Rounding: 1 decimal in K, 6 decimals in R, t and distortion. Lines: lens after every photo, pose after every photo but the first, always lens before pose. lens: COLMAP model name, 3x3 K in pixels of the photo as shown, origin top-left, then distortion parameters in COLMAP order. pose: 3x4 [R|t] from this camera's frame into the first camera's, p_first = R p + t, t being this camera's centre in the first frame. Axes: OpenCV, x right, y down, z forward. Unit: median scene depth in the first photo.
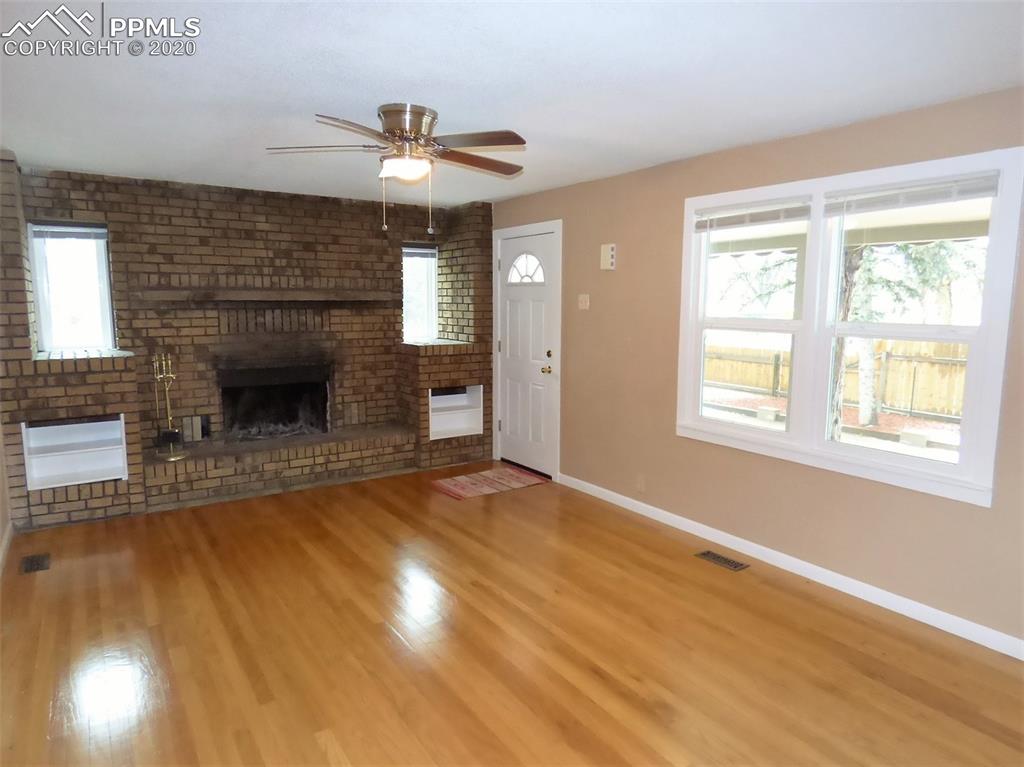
lens RADIAL K [[616.4, 0, 502.8], [0, 616.4, 381.3], [0, 0, 1]] dist [0.001499, 0.005522]
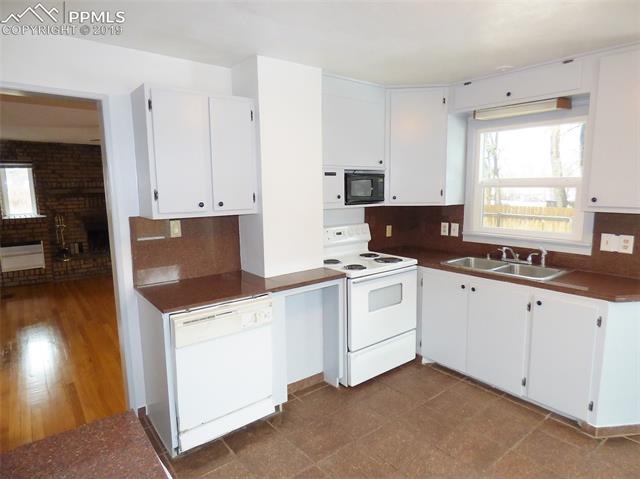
lens RADIAL K [[385.3, 0, 325.9], [0, 385.3, 239.6], [0, 0, 1]] dist [0.001499, 0.005522]
pose [[0.997146, -0.028126, 0.070065, 0.369225], [0.027579, 0.999581, 0.008759, 0.061701], [-0.070282, -0.006802, 0.997504, -0.559497]]
